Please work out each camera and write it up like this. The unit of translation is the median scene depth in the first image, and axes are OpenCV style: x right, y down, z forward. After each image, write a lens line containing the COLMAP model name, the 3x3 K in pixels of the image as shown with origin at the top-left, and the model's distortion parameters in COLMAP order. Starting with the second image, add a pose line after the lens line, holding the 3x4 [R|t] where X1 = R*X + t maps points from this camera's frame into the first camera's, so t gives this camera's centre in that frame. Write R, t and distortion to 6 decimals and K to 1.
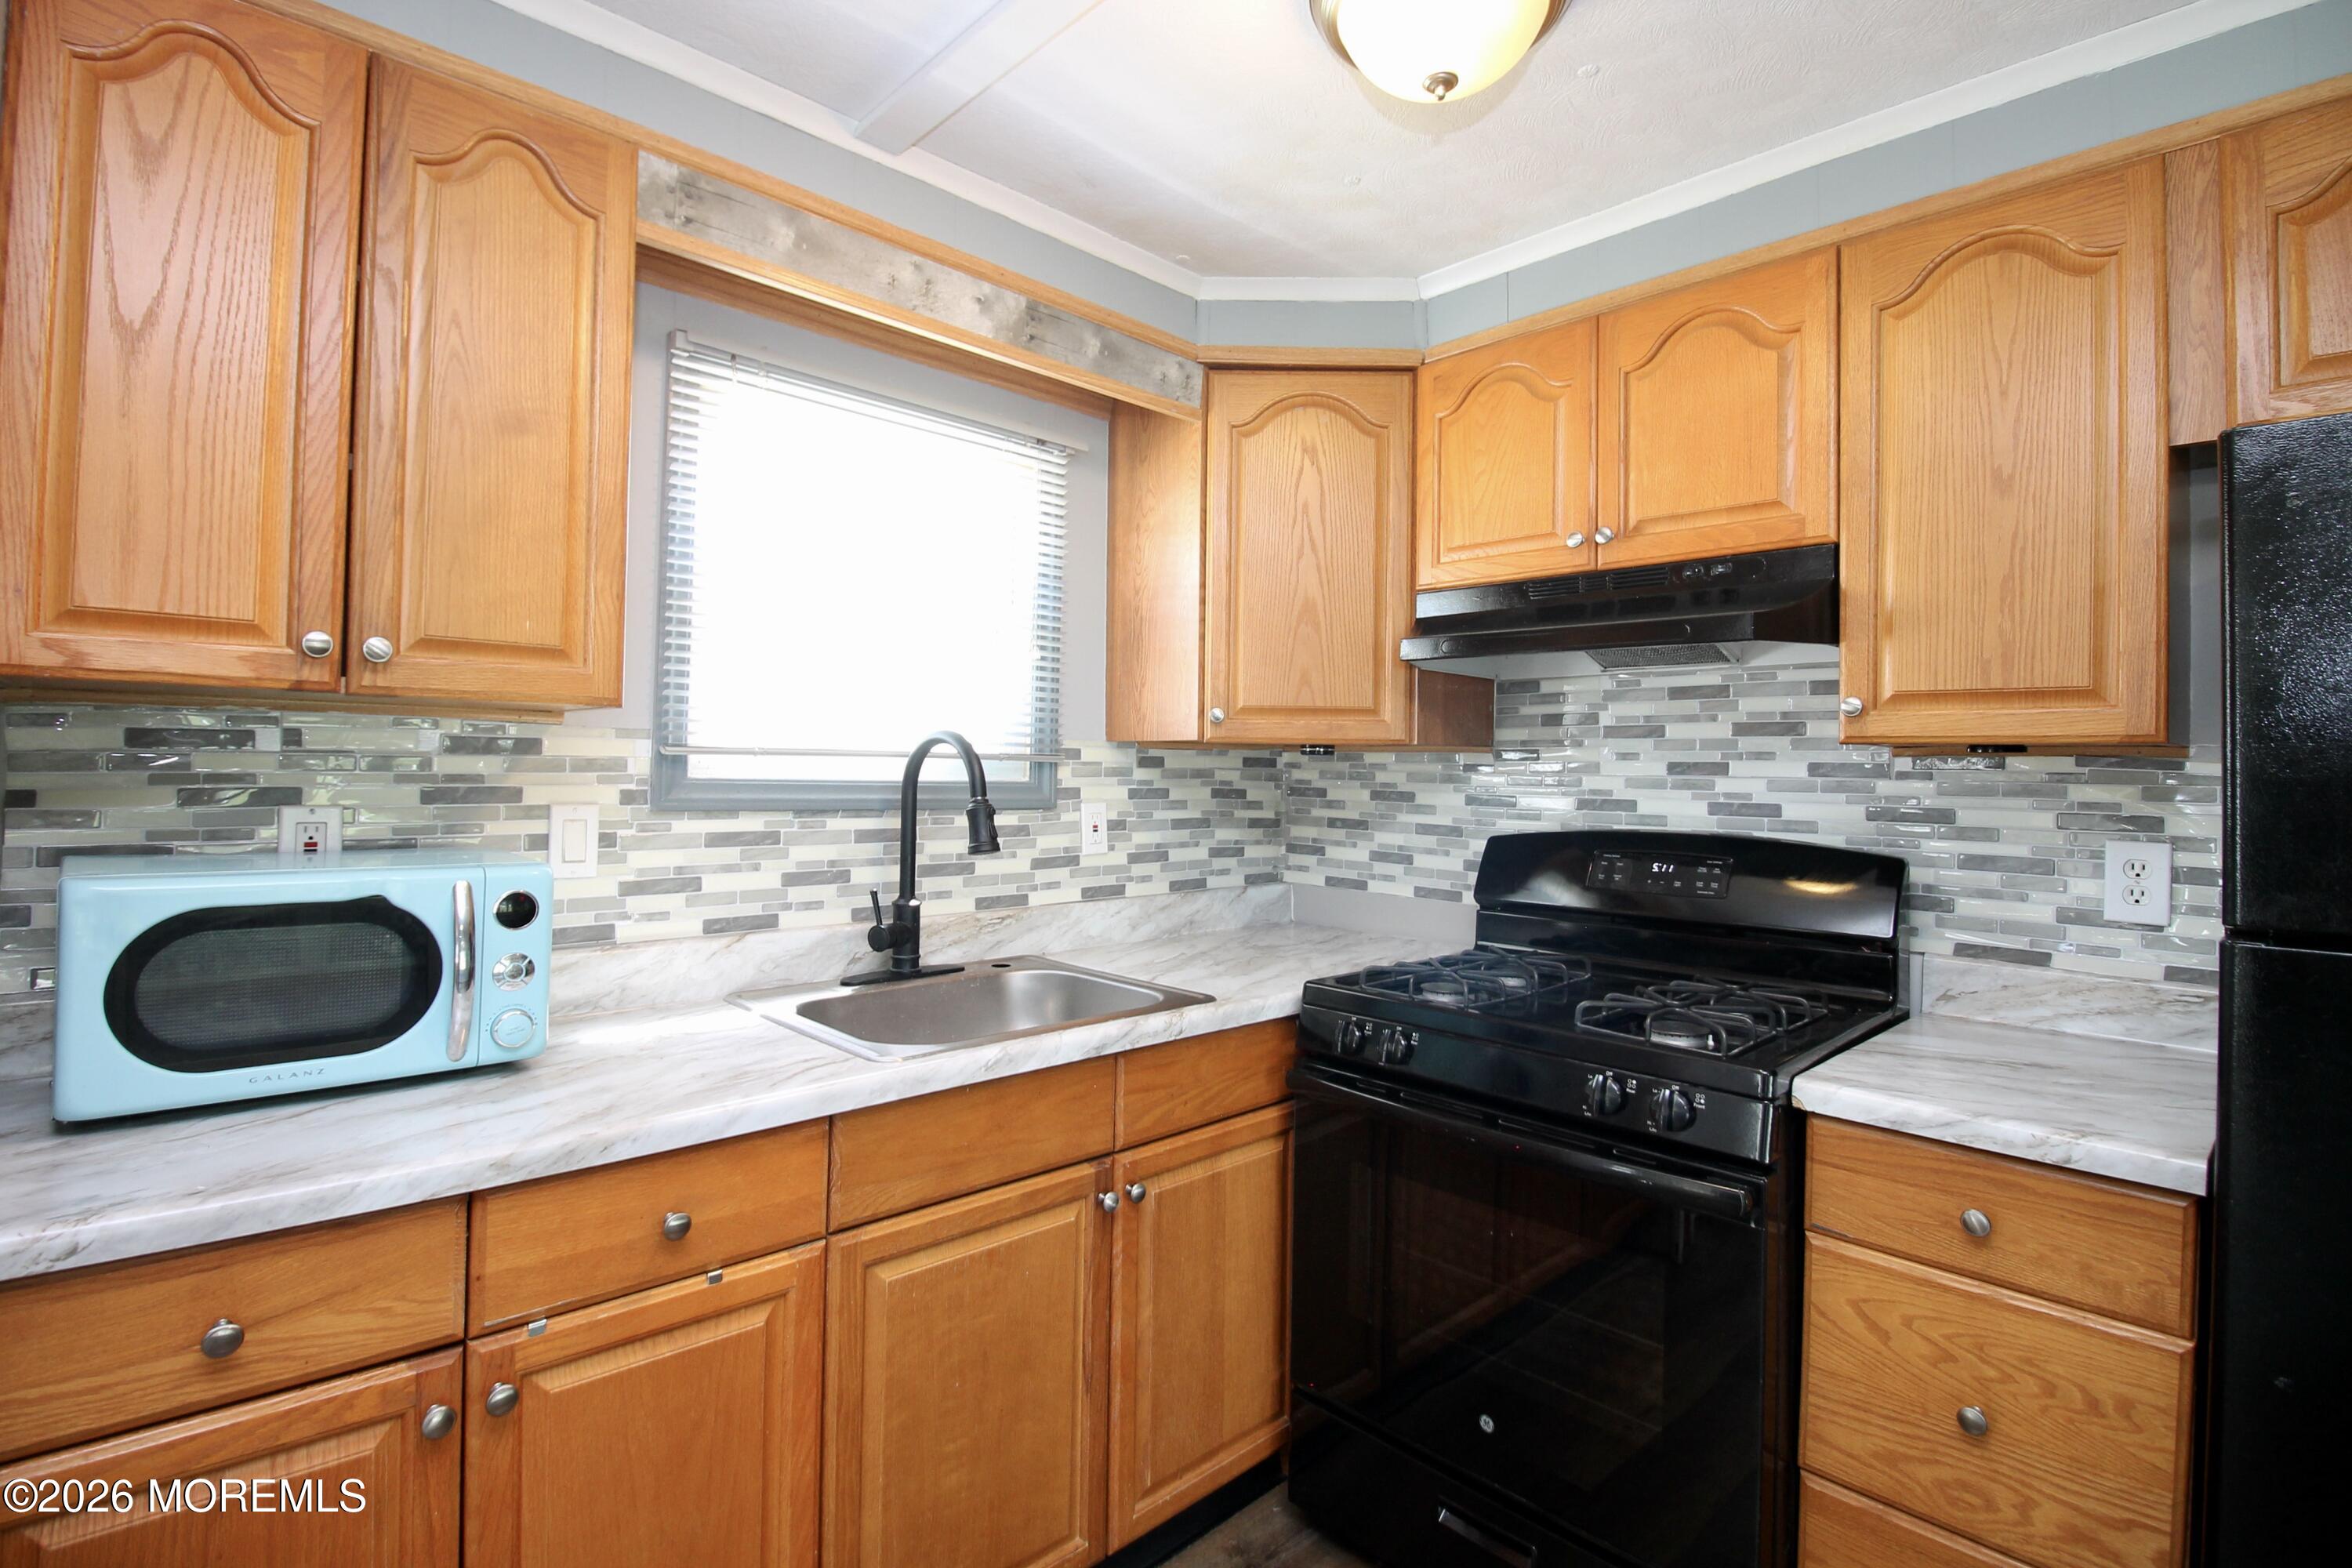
lens RADIAL K [[1097.4, 0, 1186.5], [0, 1097.4, 753.3], [0, 0, 1]] dist [-0.002092, -0.012973]
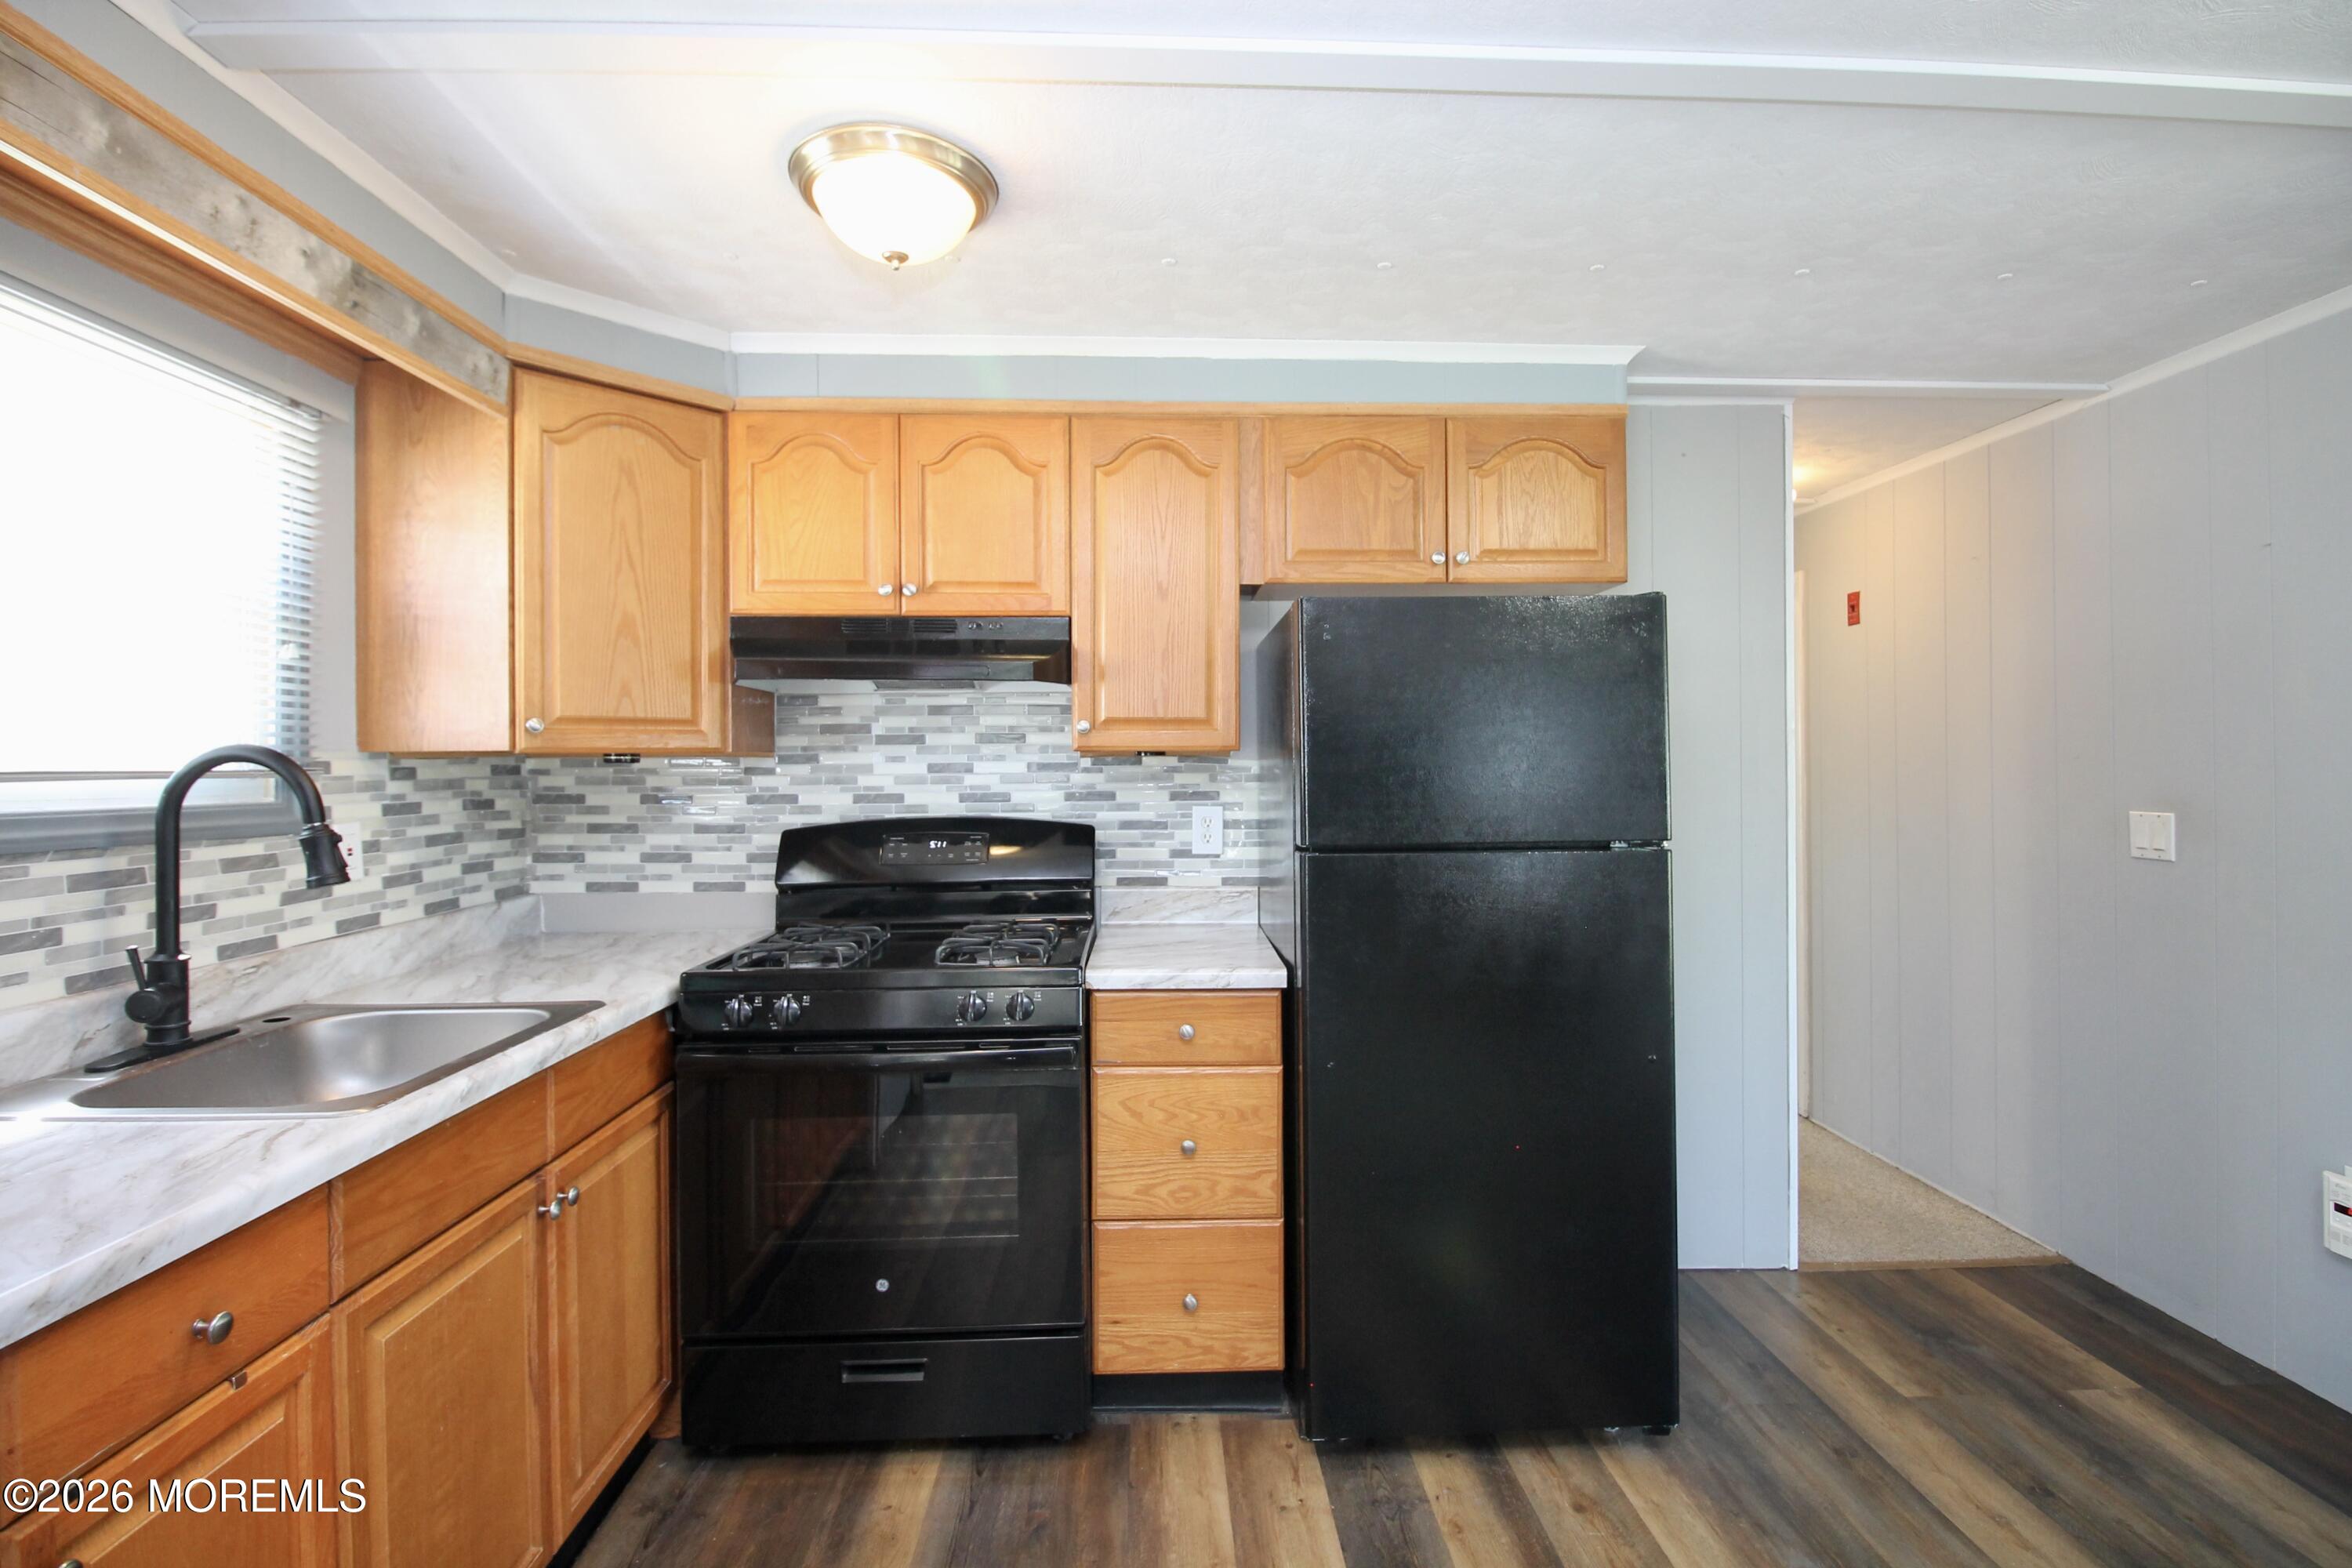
lens RADIAL K [[1097.4, 0, 1186.5], [0, 1097.4, 753.3], [0, 0, 1]] dist [-0.002092, -0.012973]
pose [[0.660981, -0.015310, 0.750247, -0.352771], [0.007216, 0.999875, 0.014047, -0.021076], [-0.750368, -0.003871, 0.661009, -0.090636]]
